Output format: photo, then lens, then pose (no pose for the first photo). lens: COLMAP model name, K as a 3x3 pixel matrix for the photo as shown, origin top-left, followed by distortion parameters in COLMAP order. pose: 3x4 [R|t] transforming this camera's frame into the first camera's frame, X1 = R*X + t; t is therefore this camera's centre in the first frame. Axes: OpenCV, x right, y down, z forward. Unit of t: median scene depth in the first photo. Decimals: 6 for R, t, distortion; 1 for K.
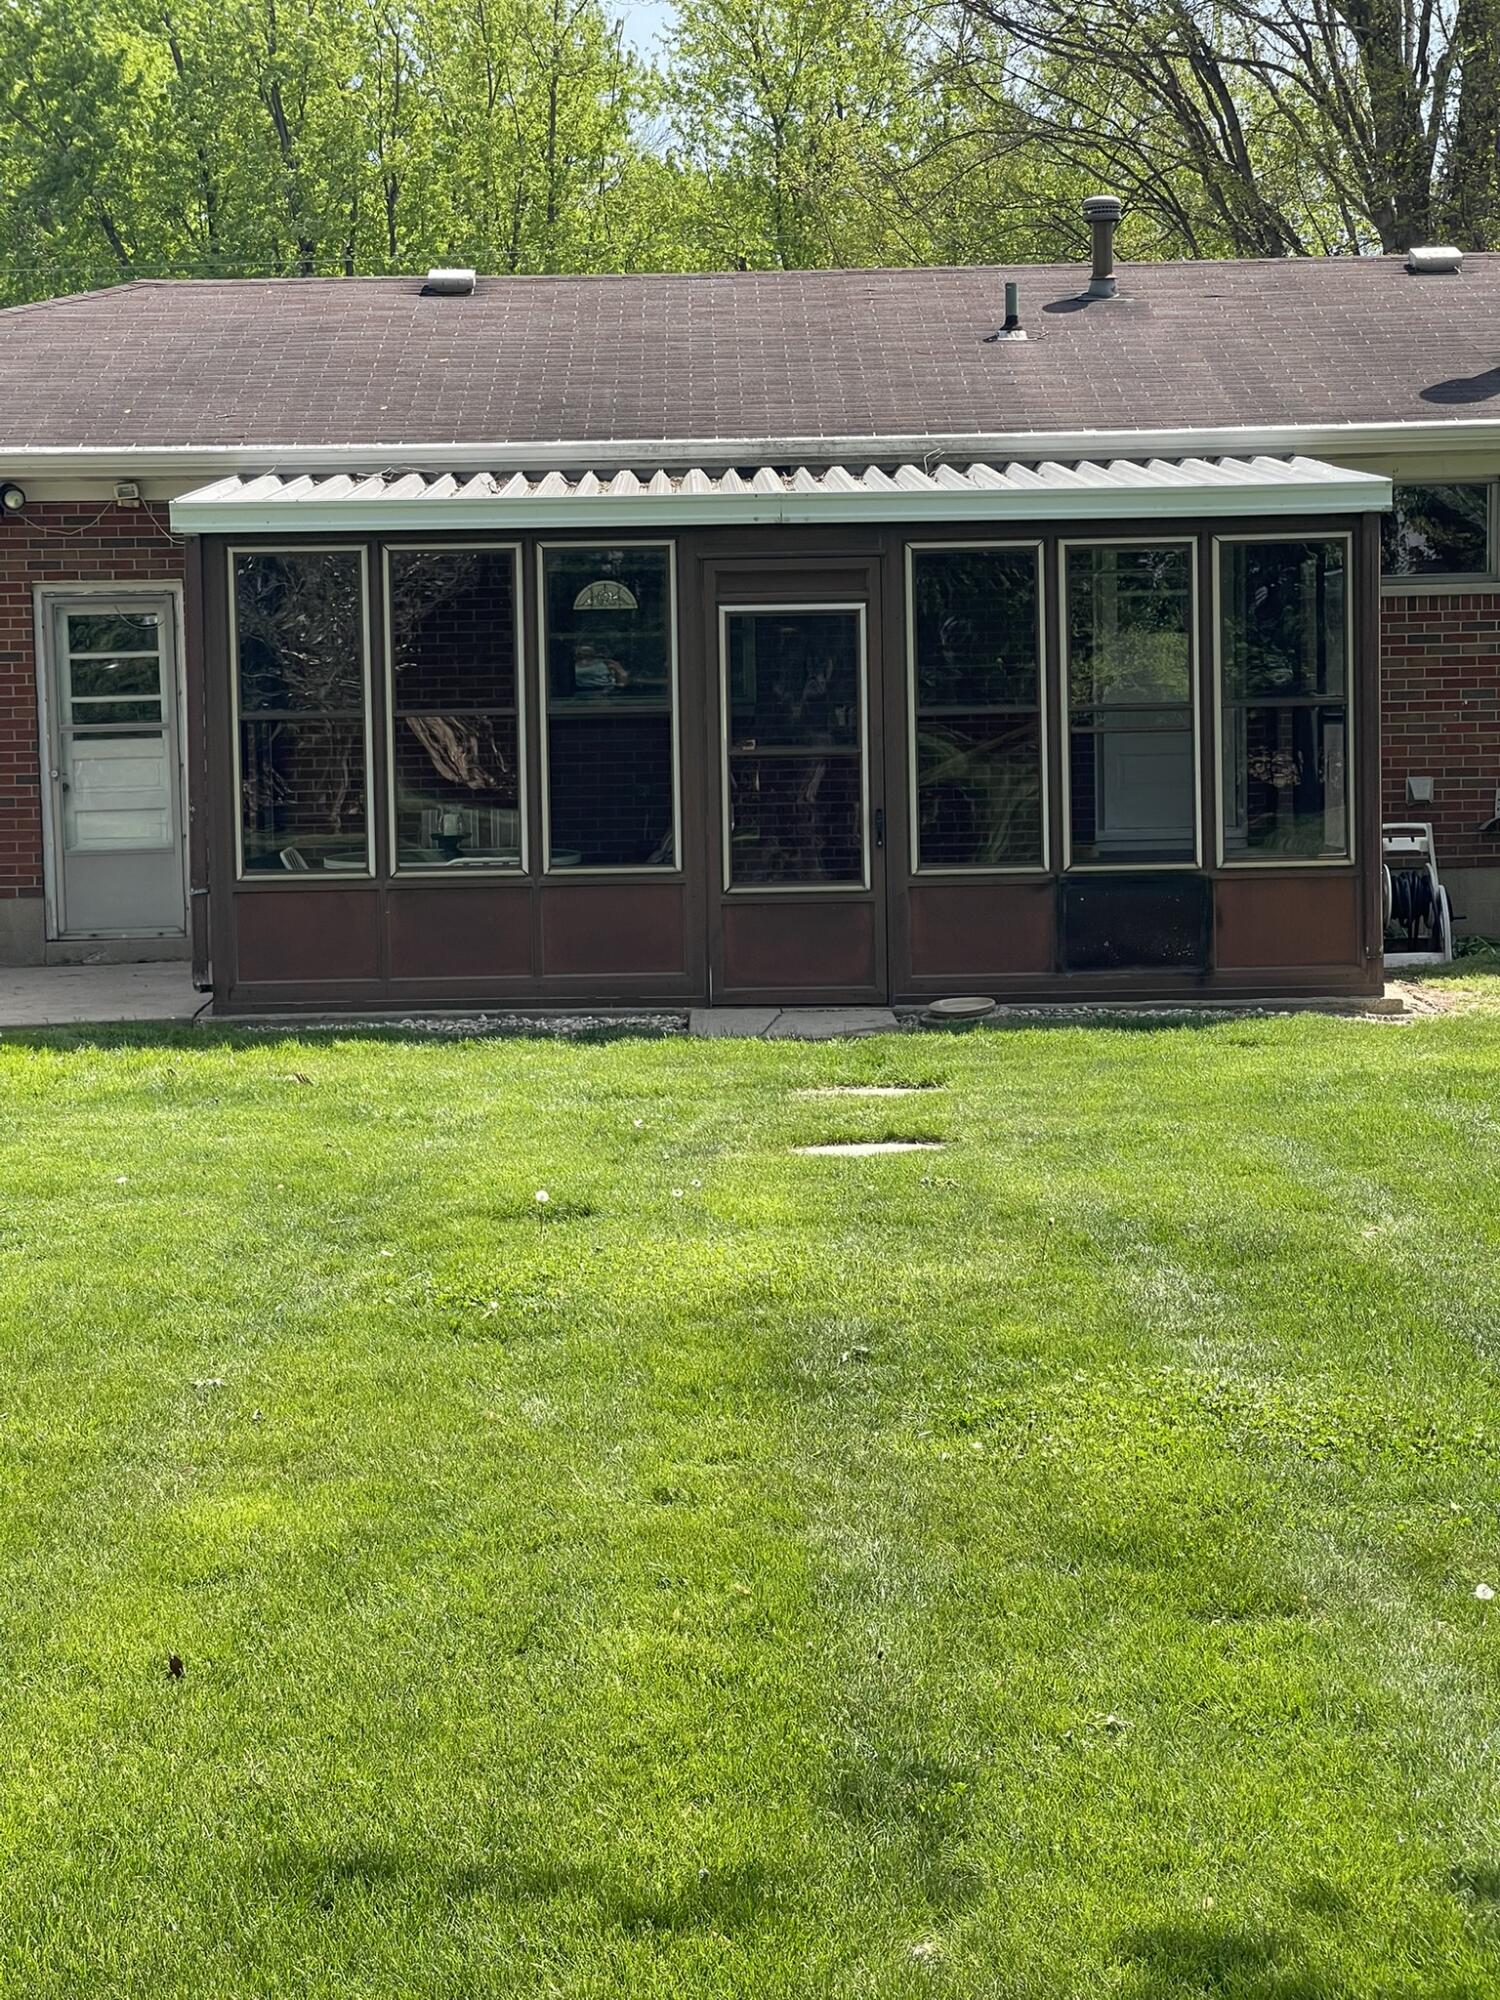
lens RADIAL K [[3713.0, 0, 711.4], [0, 3713.0, 954.4], [0, 0, 1]] dist [0.167361, 0.033996]
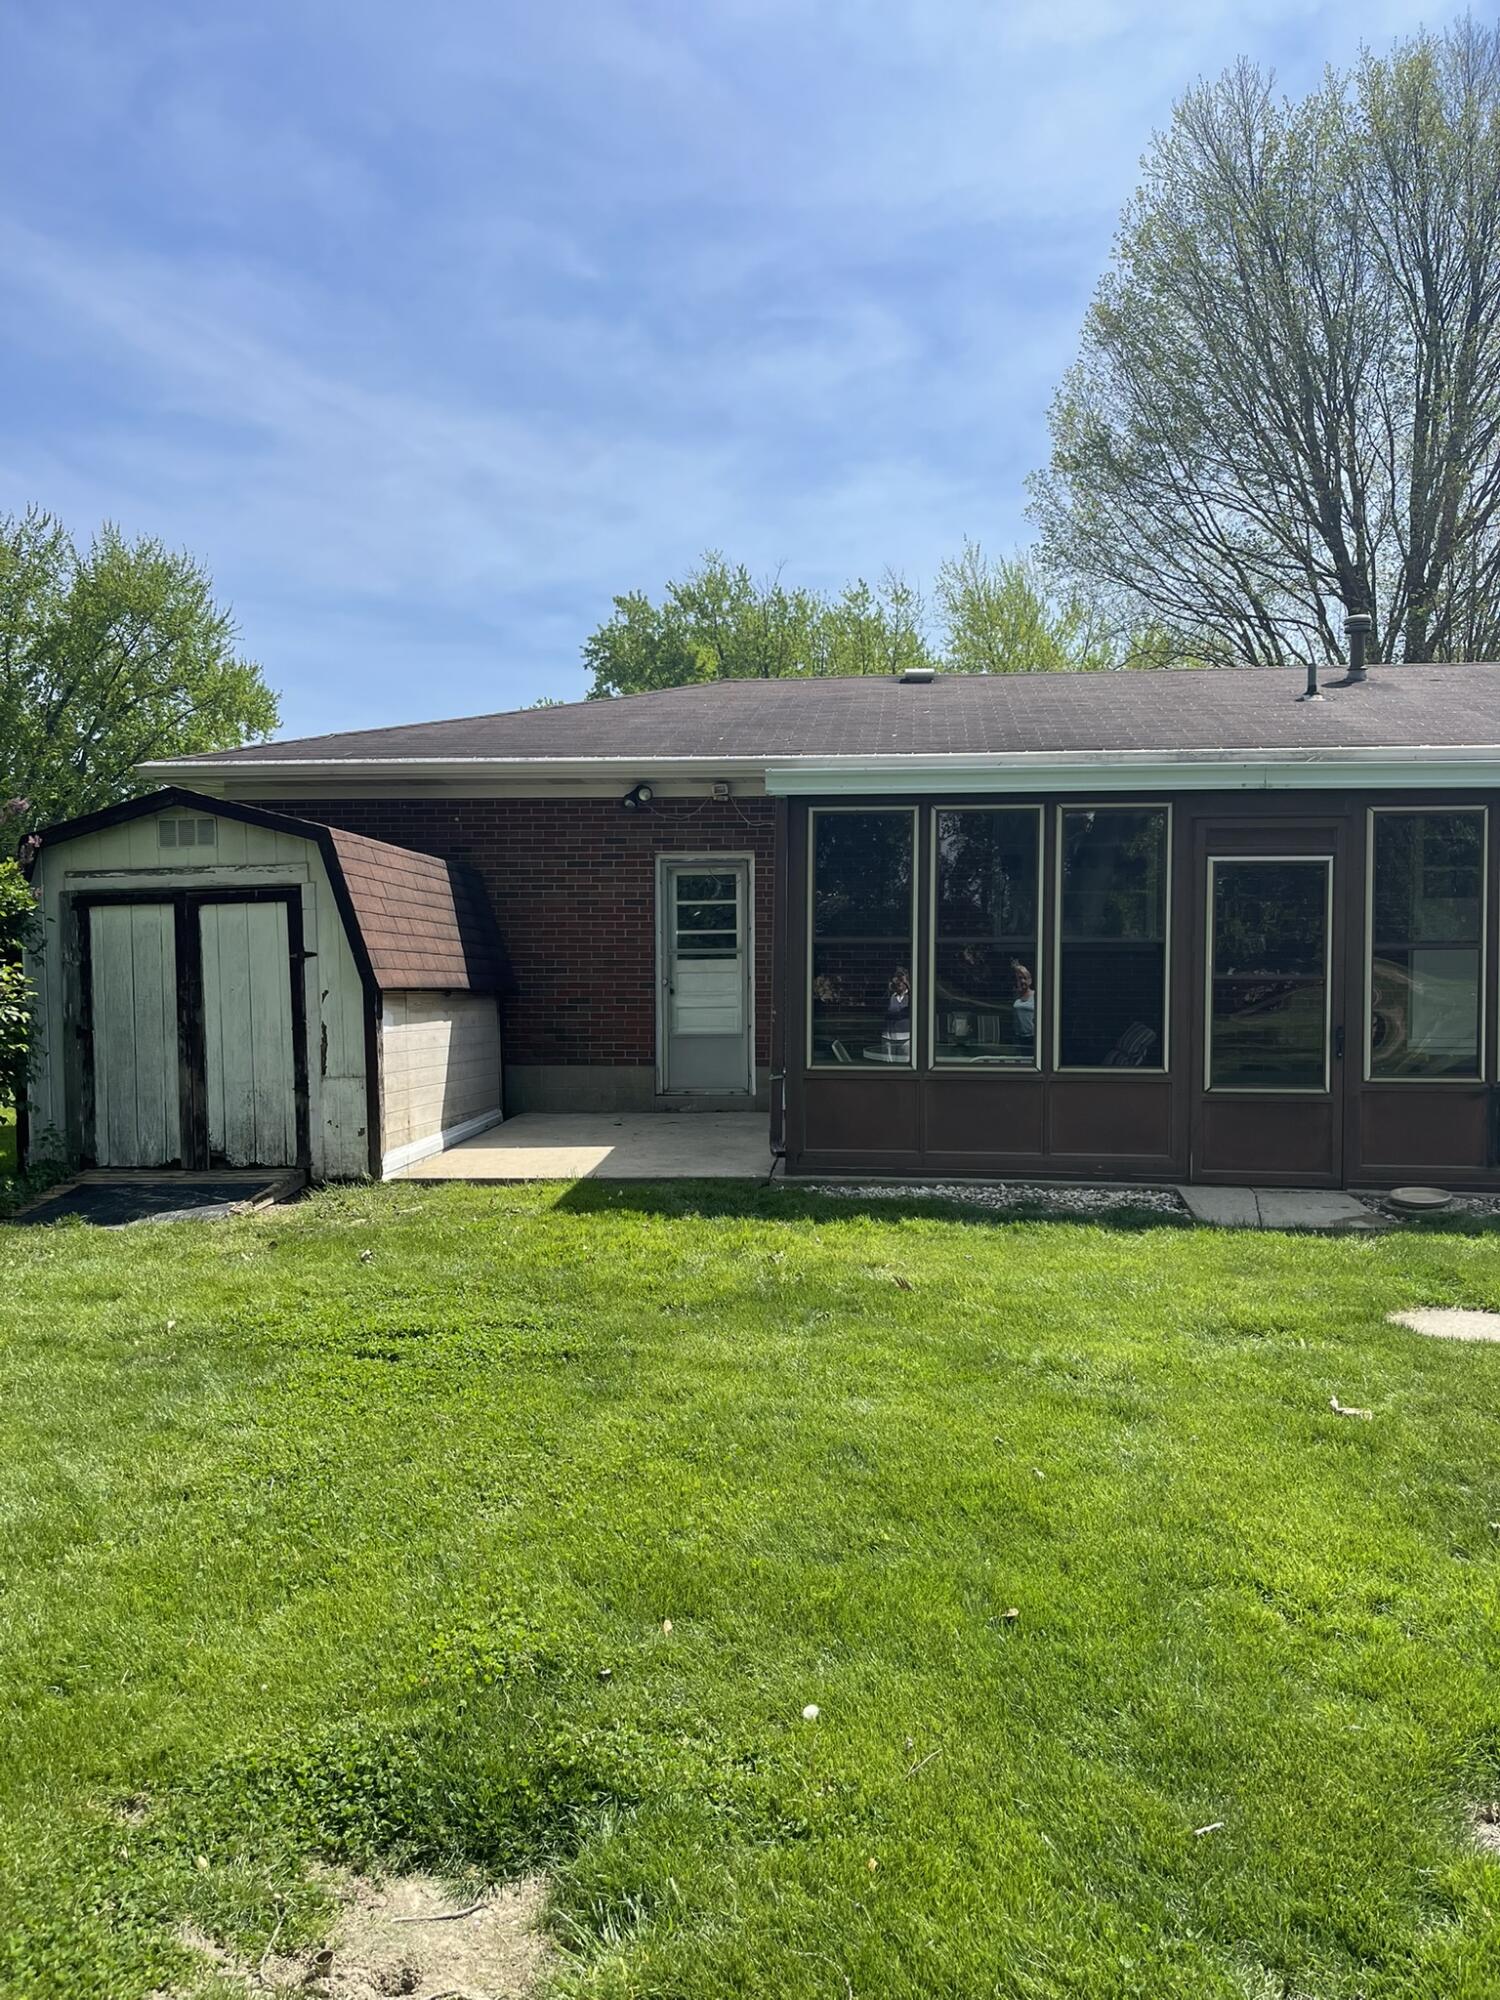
lens RADIAL K [[1507.4, 0, 759.1], [0, 1507.4, 1016.0], [0, 0, 1]] dist [0.068386, -0.085562]
pose [[0.994467, 0.024782, -0.102087, -0.078517], [-0.027464, 0.999311, -0.024947, -0.021303], [0.101398, 0.027613, 0.994463, 0.416394]]
